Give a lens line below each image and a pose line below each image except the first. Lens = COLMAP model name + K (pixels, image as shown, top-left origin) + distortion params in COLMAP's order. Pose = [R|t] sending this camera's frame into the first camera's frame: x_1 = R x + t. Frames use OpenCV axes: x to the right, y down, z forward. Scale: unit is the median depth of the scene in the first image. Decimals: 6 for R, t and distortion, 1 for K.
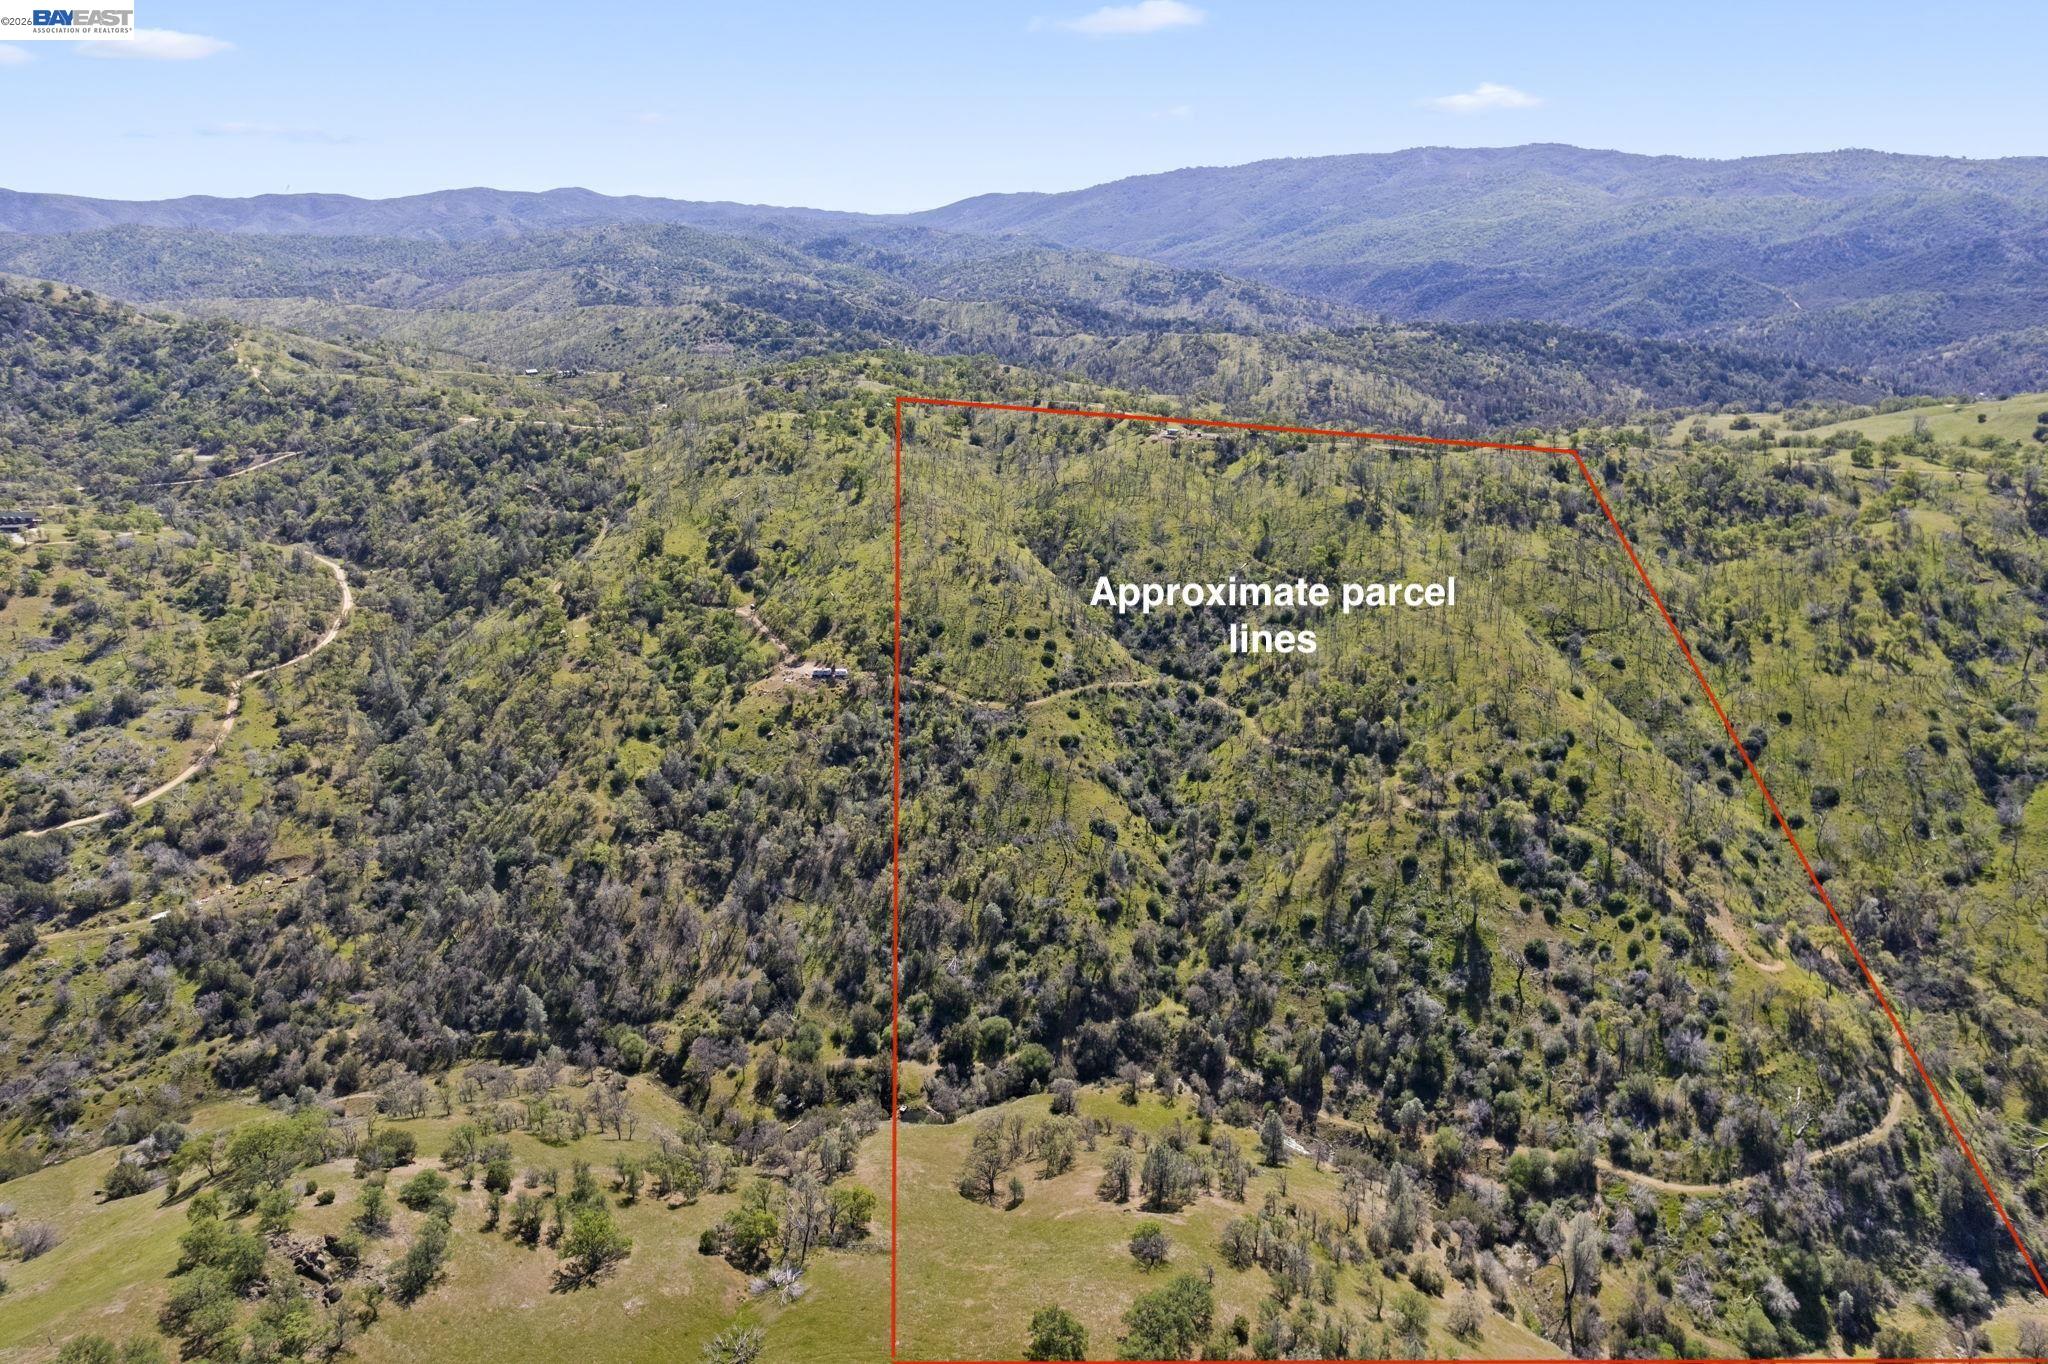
lens RADIAL K [[1311.0, 0, 1028.8], [0, 1311.0, 686.6], [0, 0, 1]] dist [-0.070032, 0.057545]
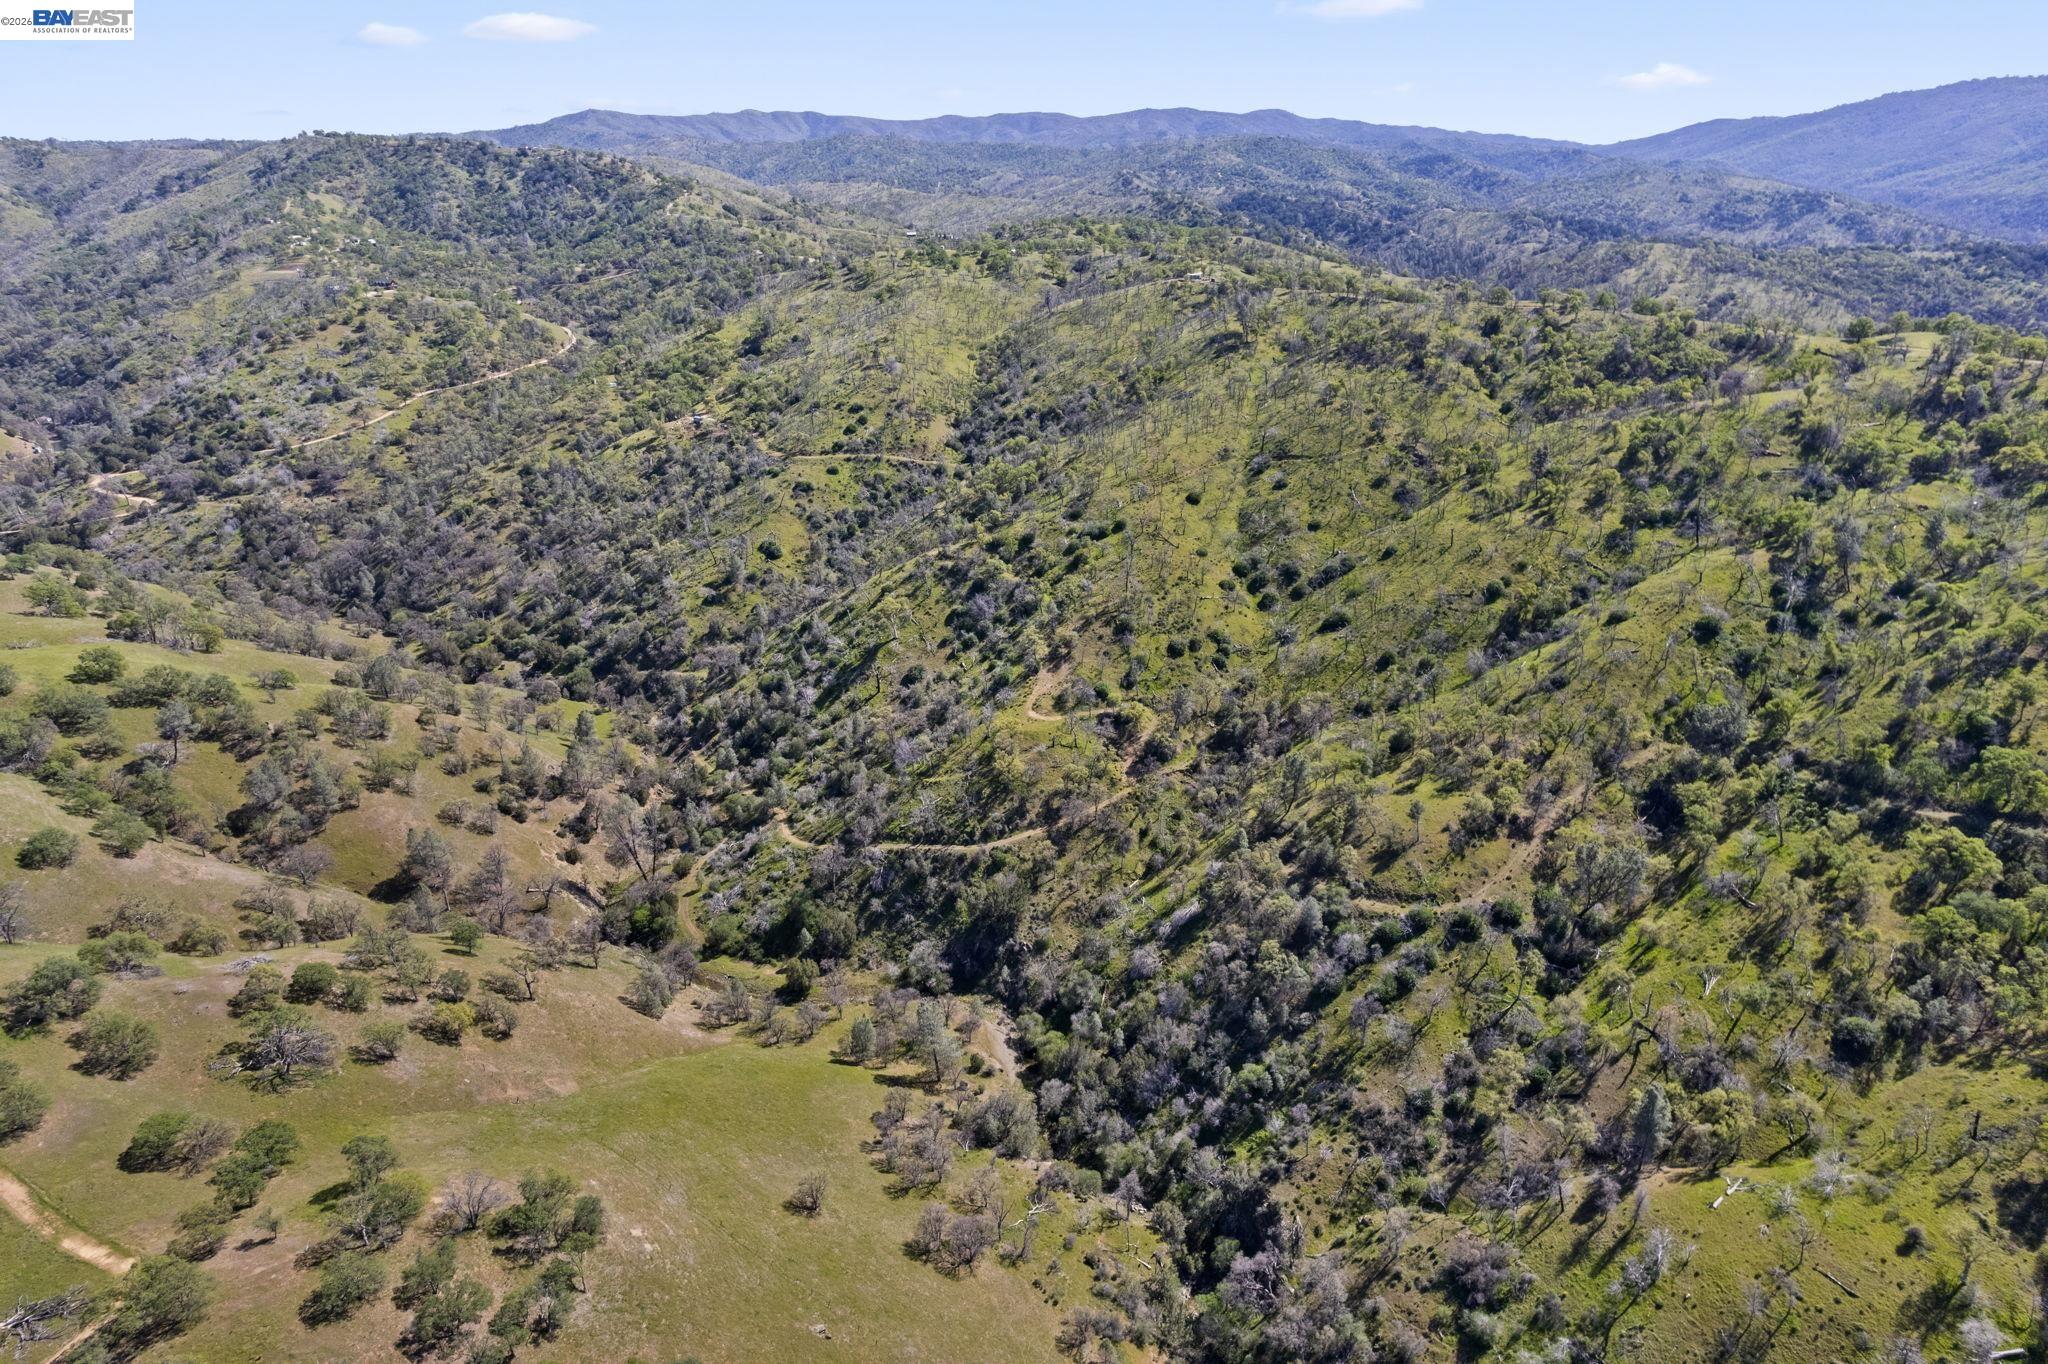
lens RADIAL K [[1311.0, 0, 1023.2], [0, 1311.0, 689.9], [0, 0, 1]] dist [-0.070032, 0.057545]
pose [[0.859052, 0.199124, -0.471571, 0.883199], [-0.175909, 0.979970, 0.093349, 0.084644], [0.480714, 0.002762, 0.876873, 0.058028]]
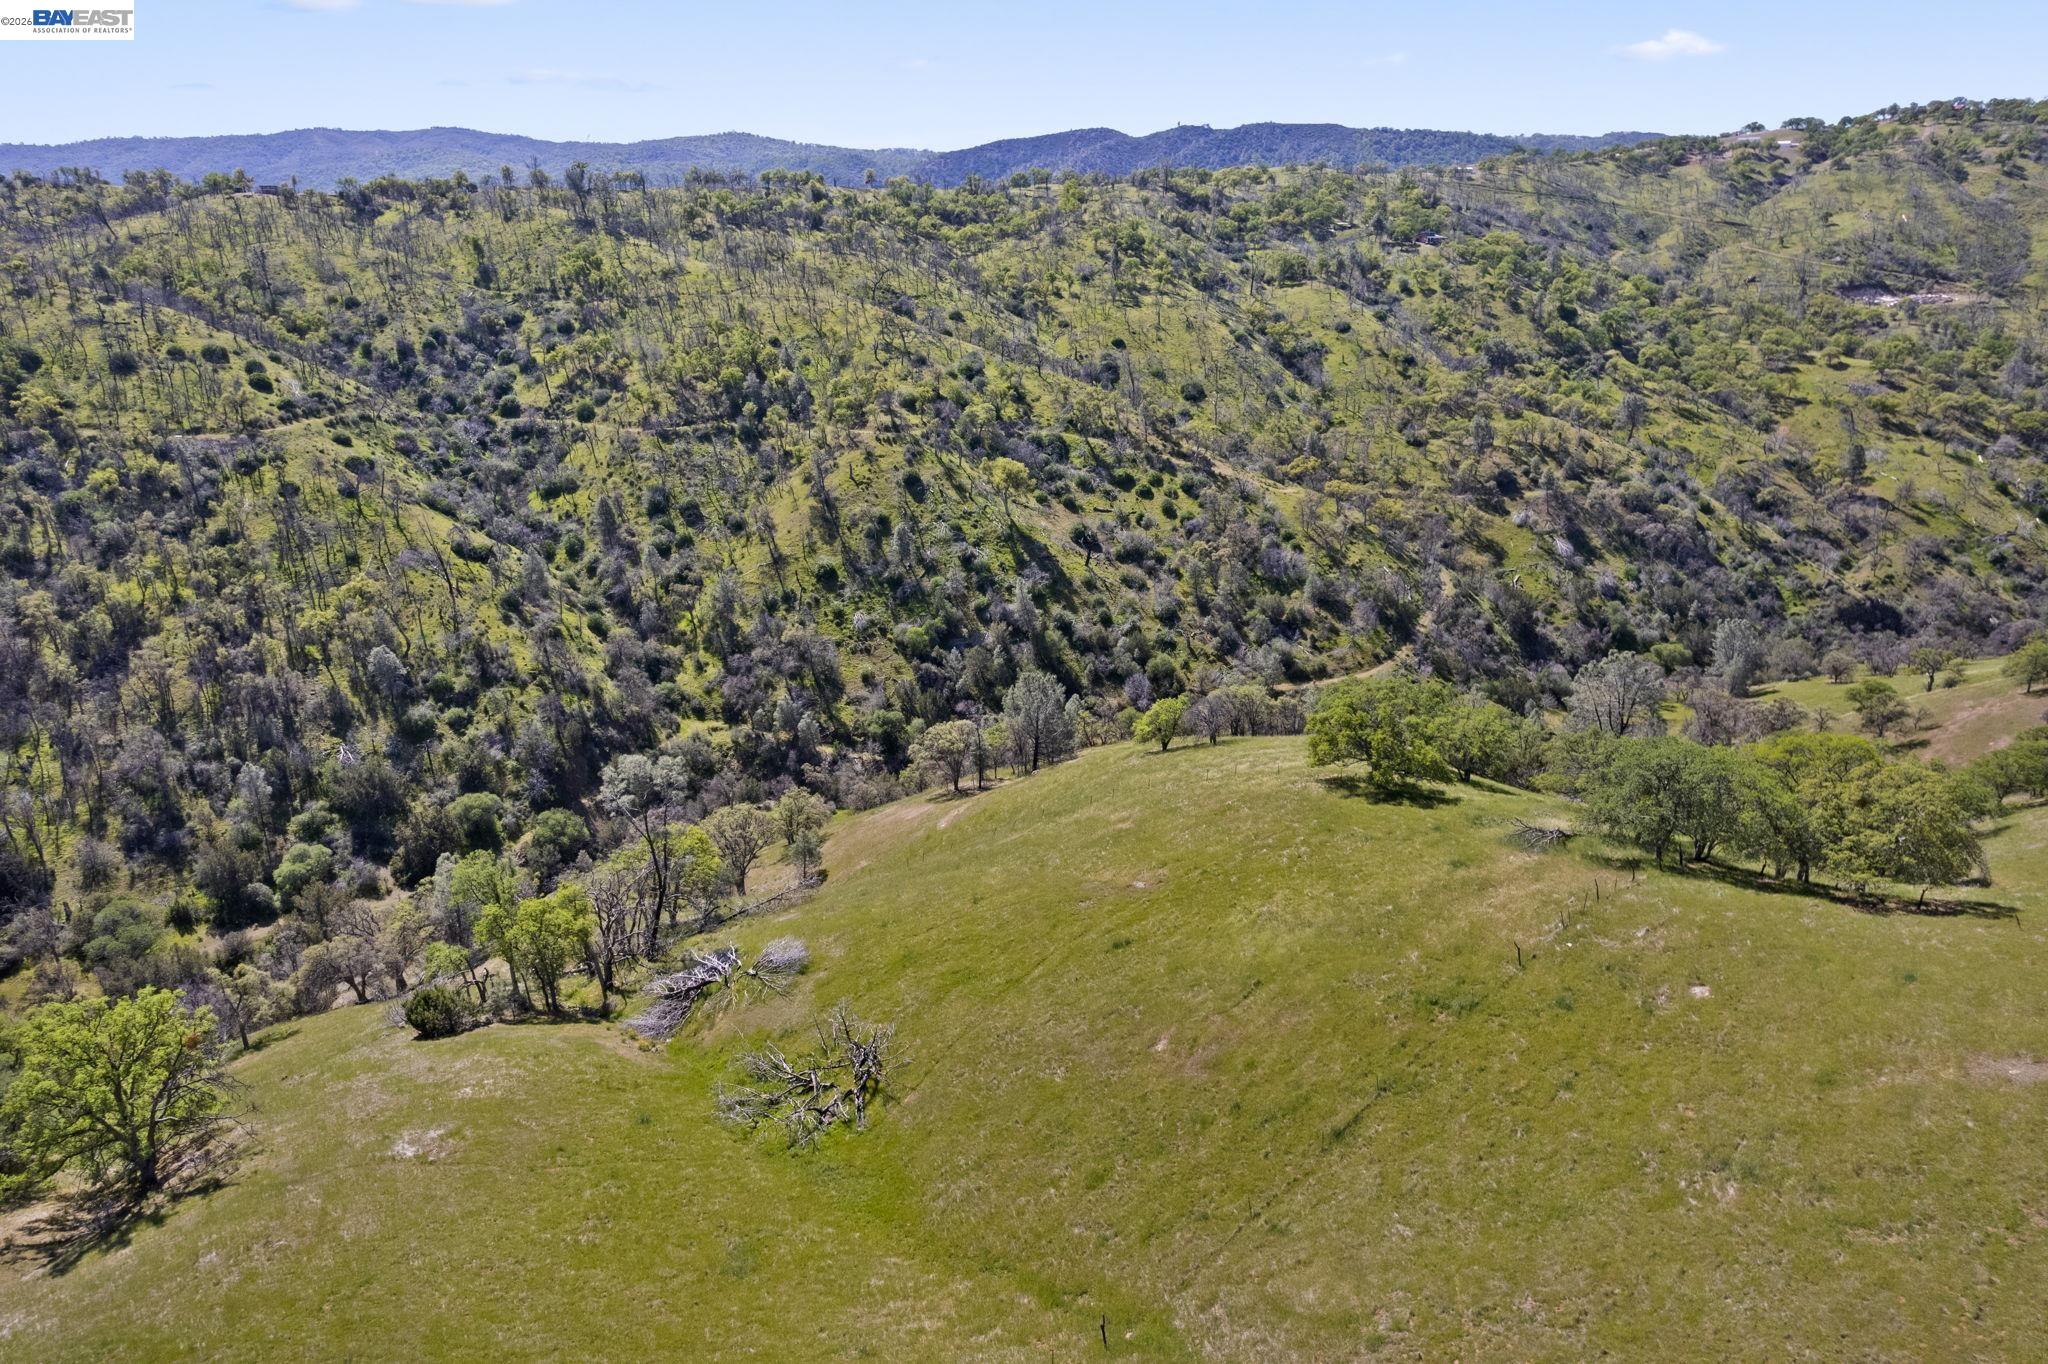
lens RADIAL K [[1311.0, 0, 1030.3], [0, 1311.0, 687.4], [0, 0, 1]] dist [-0.070032, 0.057545]
pose [[0.718872, -0.232604, 0.655071, -0.194309], [0.241695, 0.967196, 0.078198, 0.198143], [-0.651771, 0.102113, 0.751510, 0.340551]]
